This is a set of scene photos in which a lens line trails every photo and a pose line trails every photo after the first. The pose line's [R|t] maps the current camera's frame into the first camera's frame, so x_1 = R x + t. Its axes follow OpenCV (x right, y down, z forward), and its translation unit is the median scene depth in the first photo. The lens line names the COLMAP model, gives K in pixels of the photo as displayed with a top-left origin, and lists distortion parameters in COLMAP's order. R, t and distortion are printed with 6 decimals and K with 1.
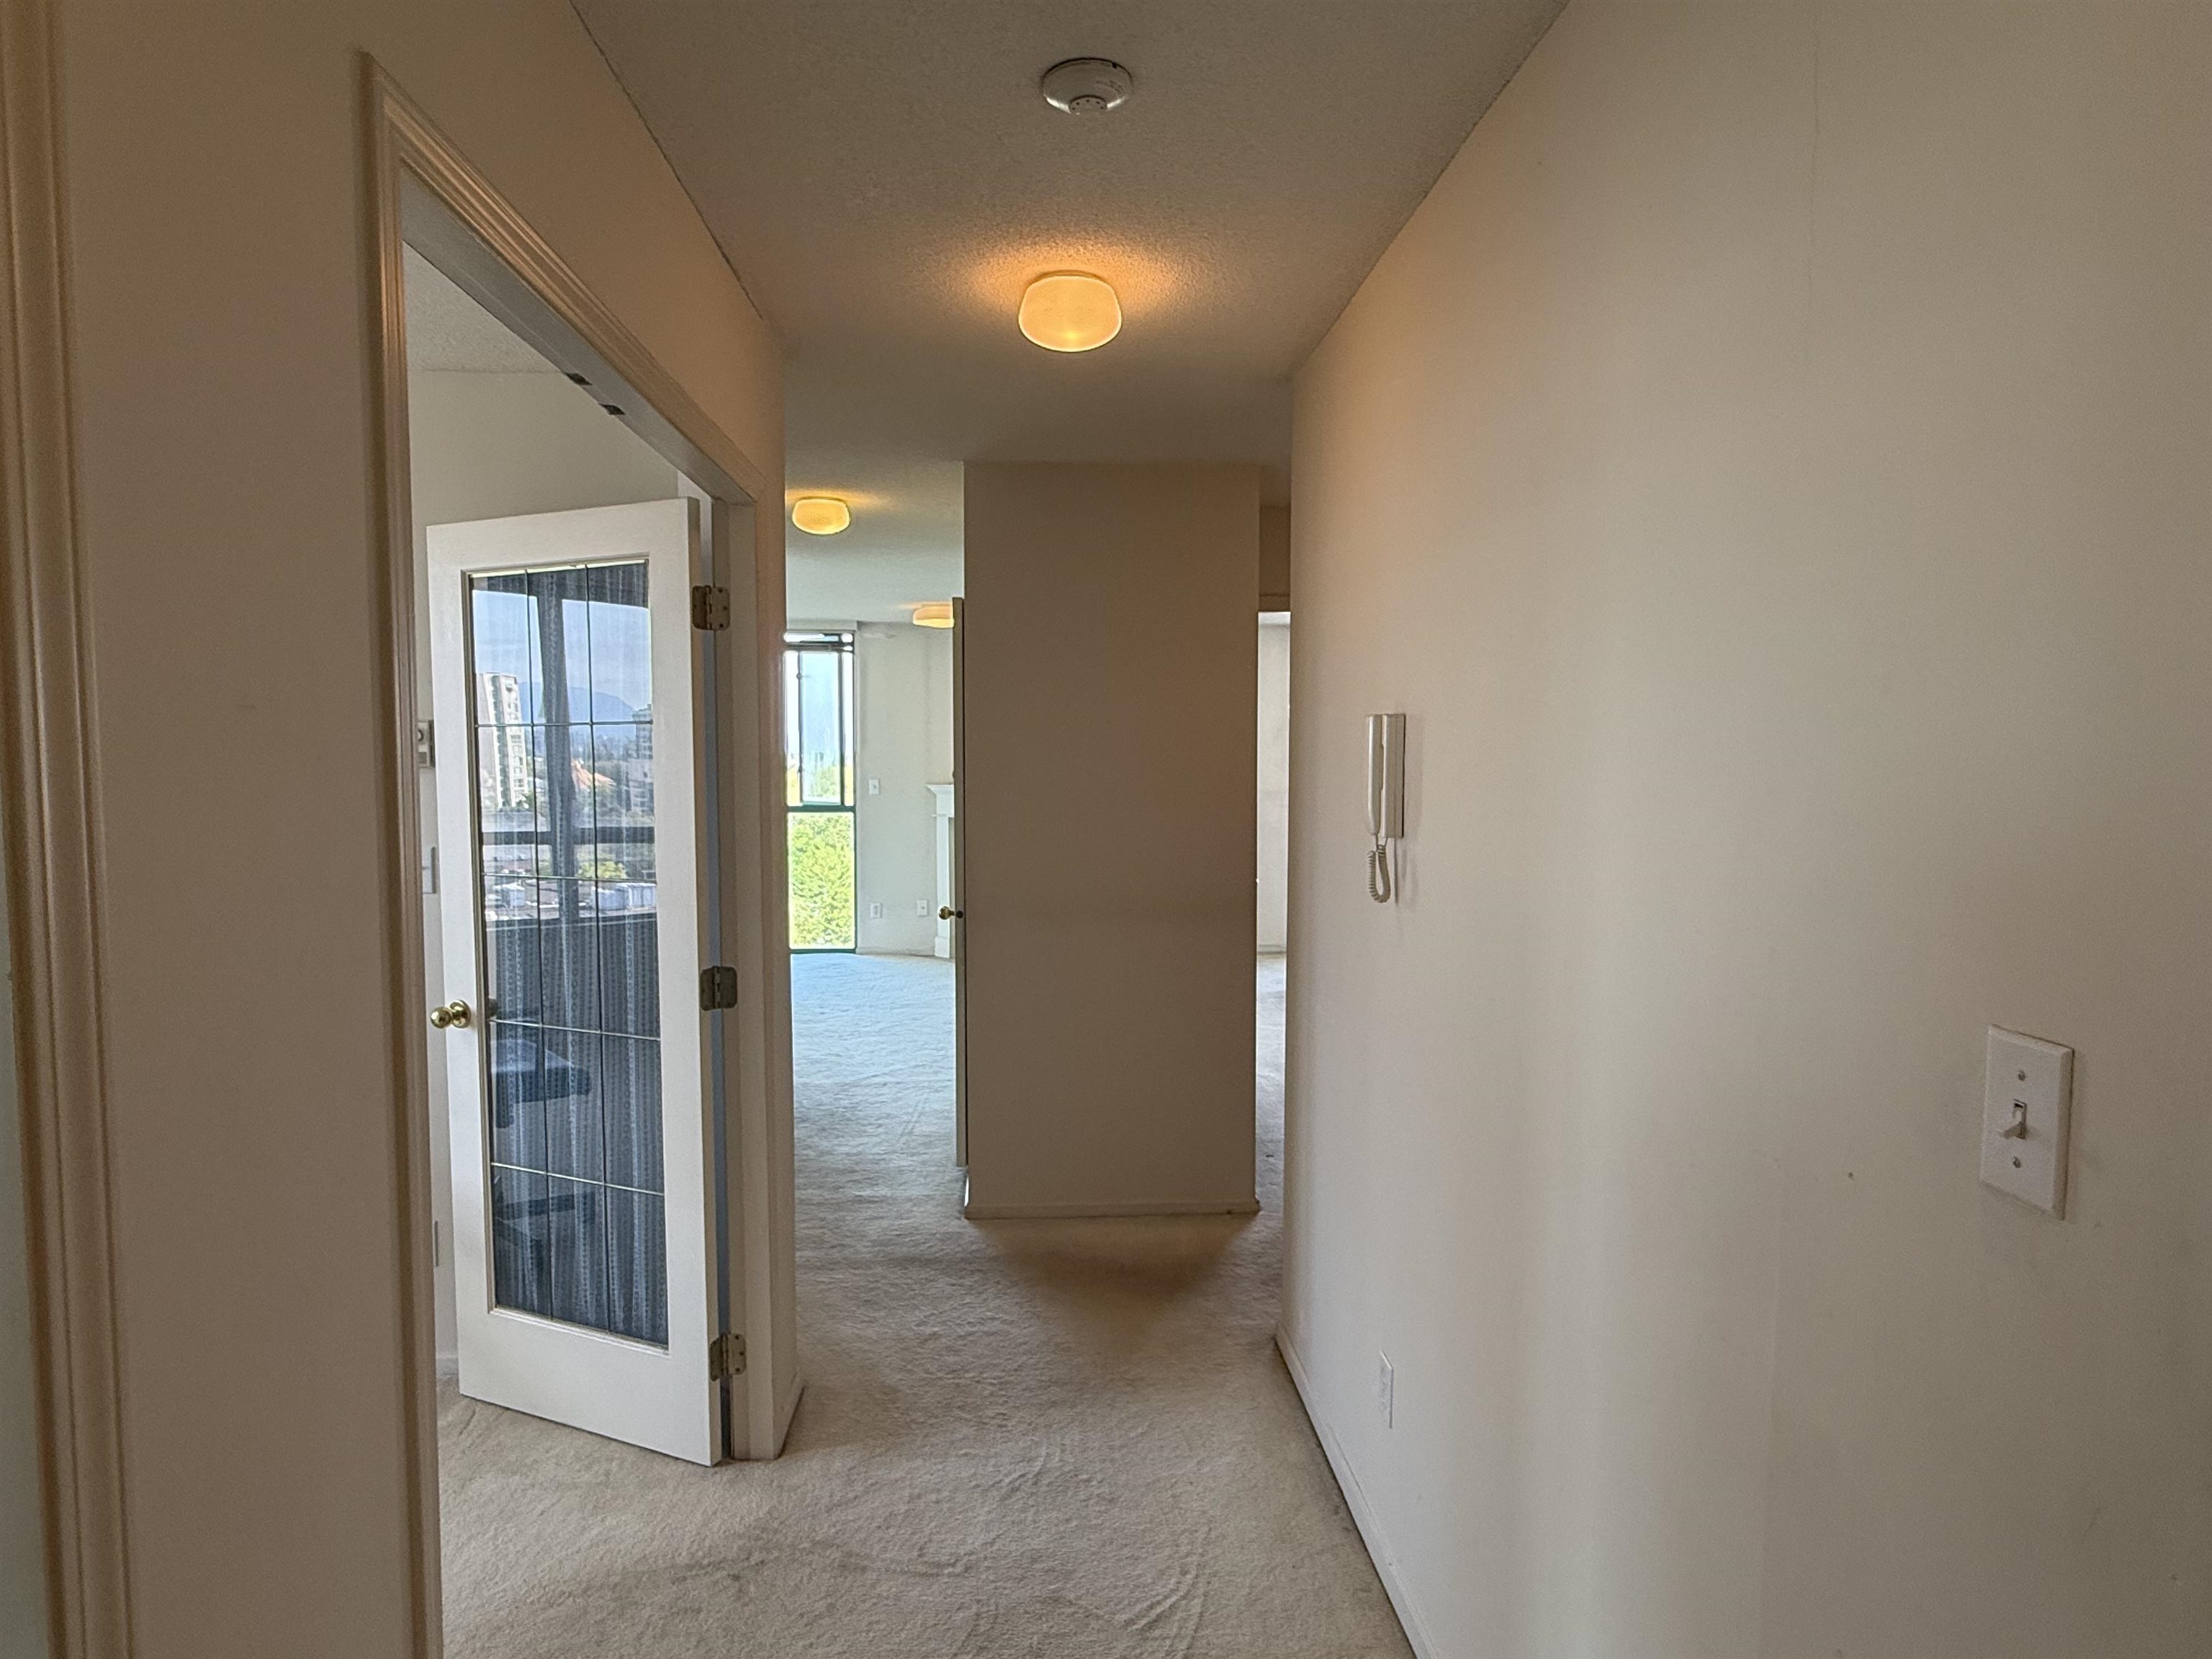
lens RADIAL K [[1245.8, 0, 1106.0], [0, 1245.8, 829.5], [0, 0, 1]] dist [0.003361, 0.002410]
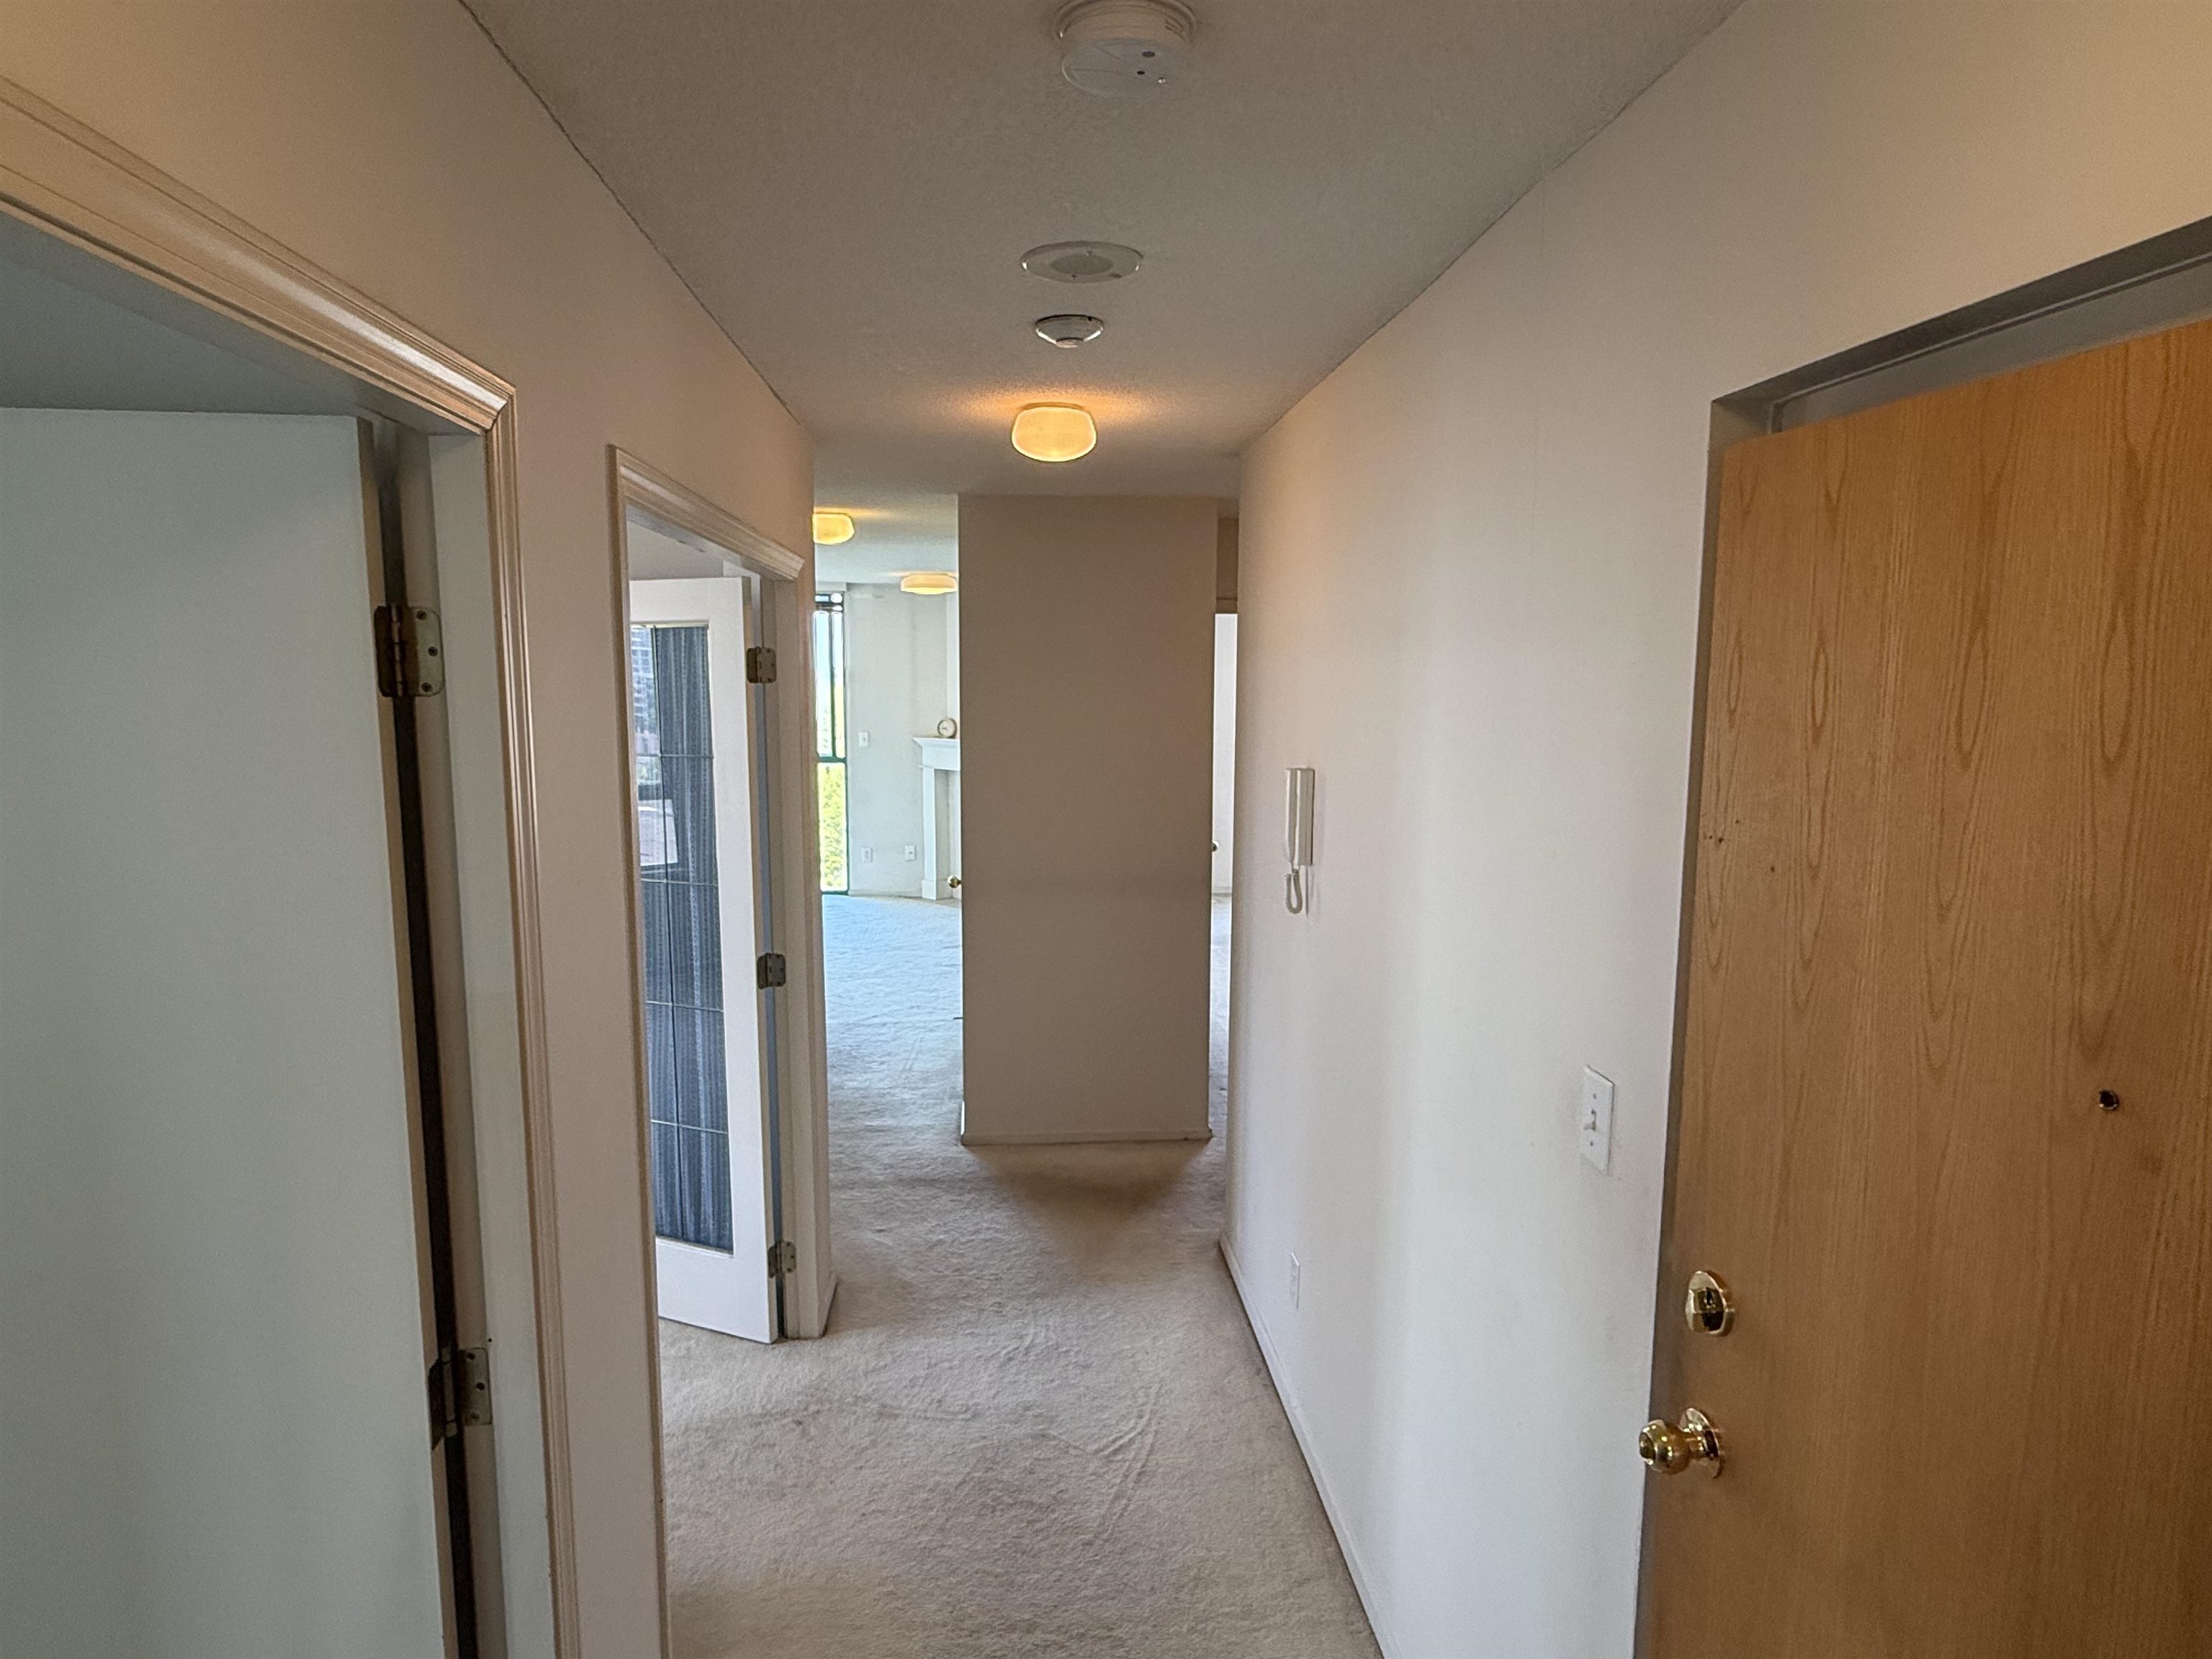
lens RADIAL K [[1245.8, 0, 1106.0], [0, 1245.8, 829.5], [0, 0, 1]] dist [0.003361, 0.002410]
pose [[0.999804, 0.001582, 0.019711, -0.000588], [-0.002881, 0.997813, 0.066044, -0.094574], [-0.019563, -0.066088, 0.997622, -0.234118]]
